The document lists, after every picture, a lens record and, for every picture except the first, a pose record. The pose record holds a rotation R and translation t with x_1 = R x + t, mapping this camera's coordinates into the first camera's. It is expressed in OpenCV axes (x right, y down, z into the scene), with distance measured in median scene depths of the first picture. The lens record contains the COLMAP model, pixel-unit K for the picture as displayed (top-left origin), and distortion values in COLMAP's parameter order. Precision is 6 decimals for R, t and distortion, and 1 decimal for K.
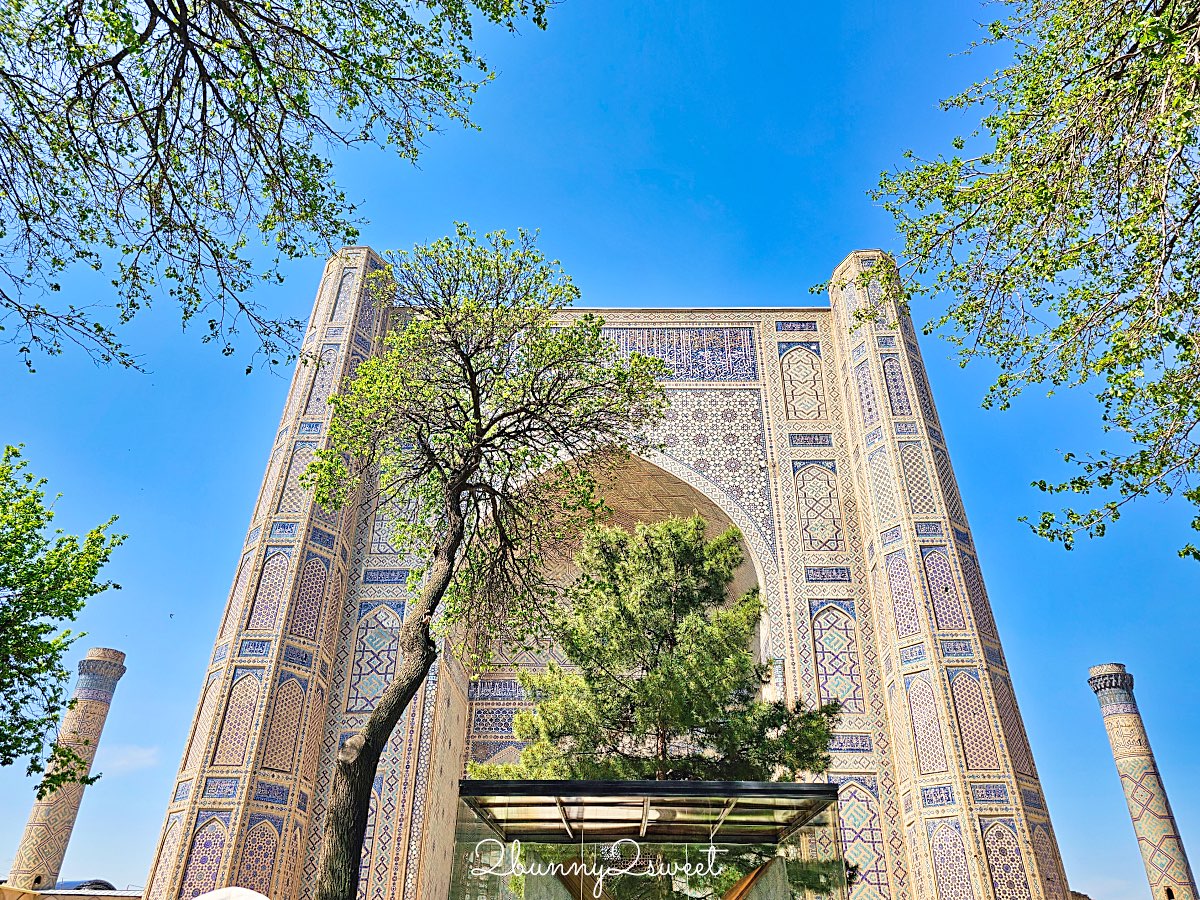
lens RADIAL K [[905.6, 0, 611.5], [0, 905.6, 397.8], [0, 0, 1]] dist [0.063298, -0.062457]
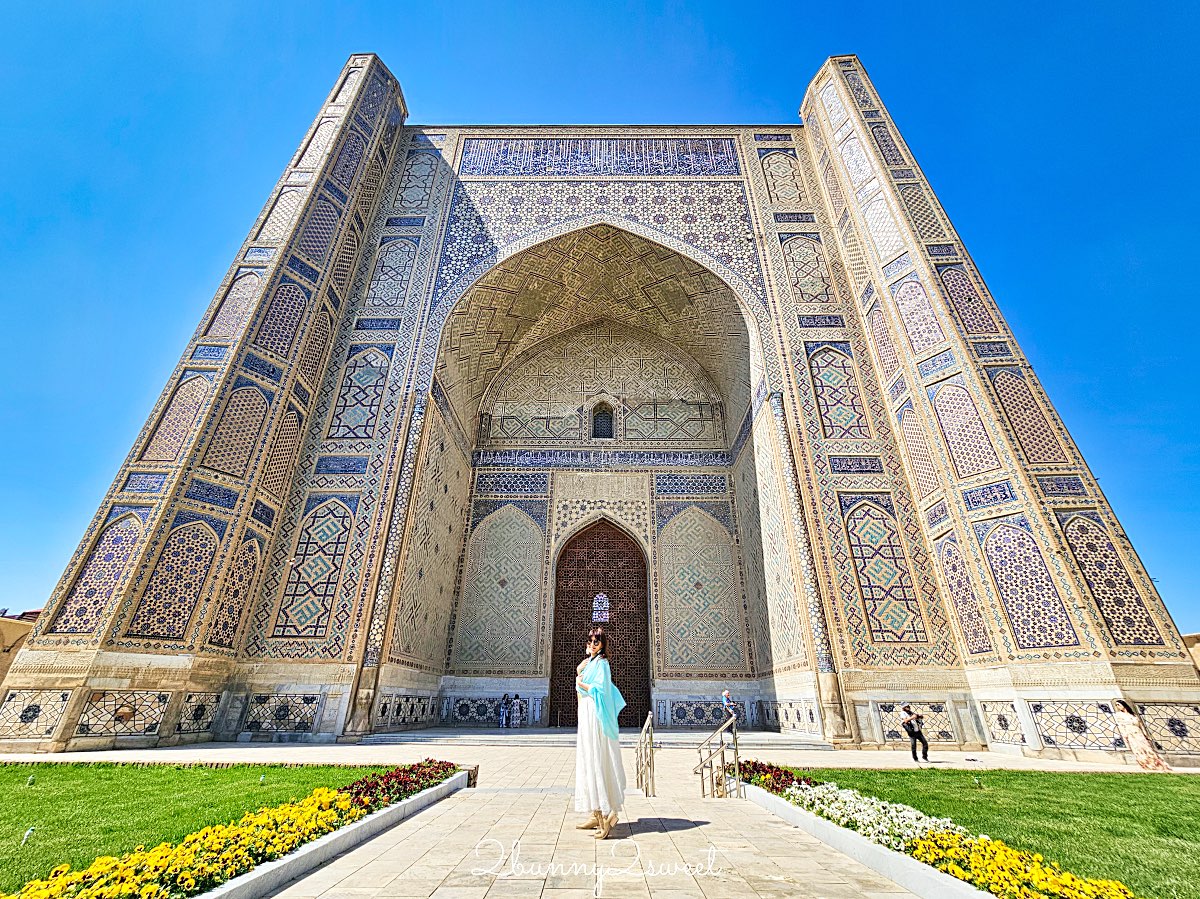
lens RADIAL K [[486.8, 0, 597.4], [0, 486.8, 458.0], [0, 0, 1]] dist [-0.006384, 0.001896]
pose [[0.999993, 0.000712, -0.003622, -0.005381], [-0.000440, 0.997217, 0.074555, 0.340689], [0.003665, -0.074553, 0.997210, 0.515366]]
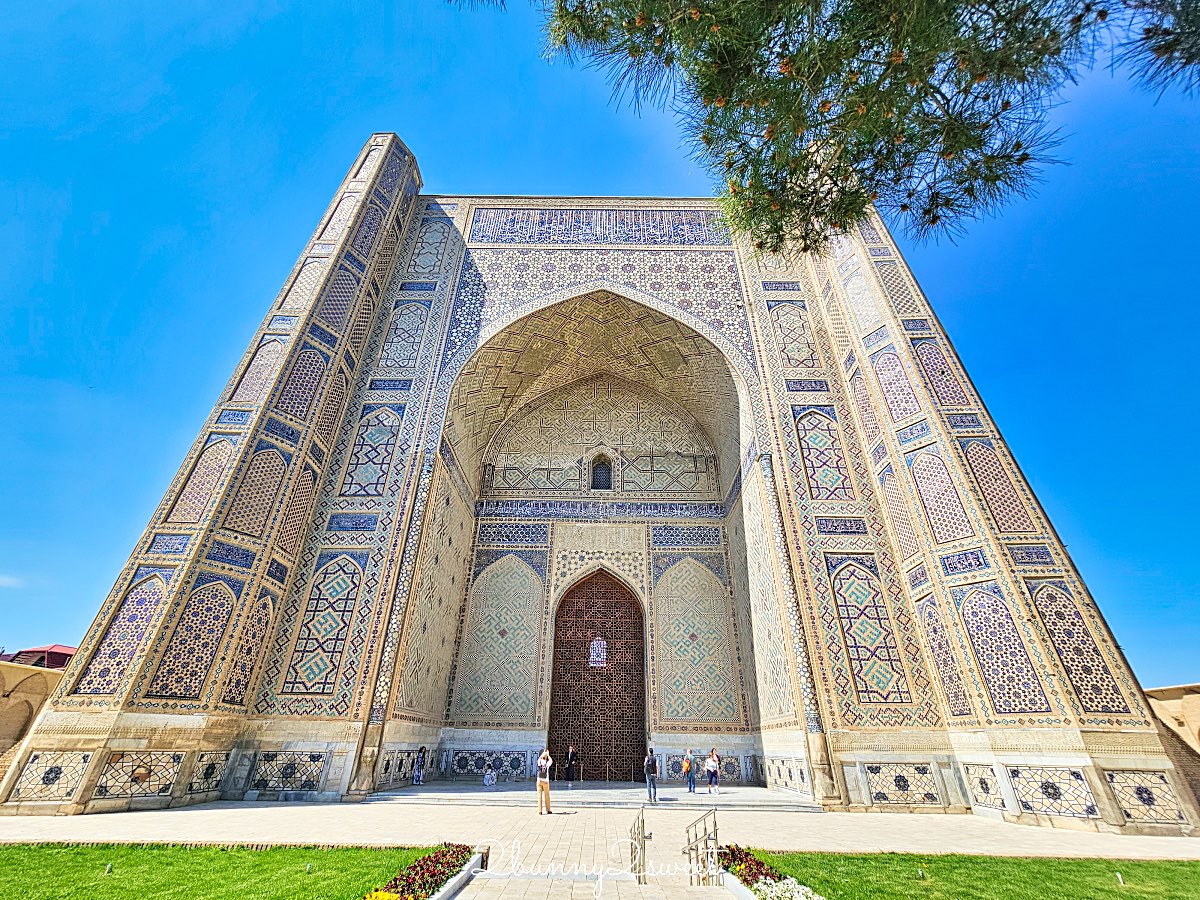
lens RADIAL K [[486.8, 0, 597.4], [0, 486.8, 454.7], [0, 0, 1]] dist [-0.006384, 0.001896]
pose [[0.999965, 0.008379, 0.000025, -0.006552], [-0.008379, 0.999913, 0.010171, 0.303877], [0.000060, -0.010171, 0.999948, 0.487318]]
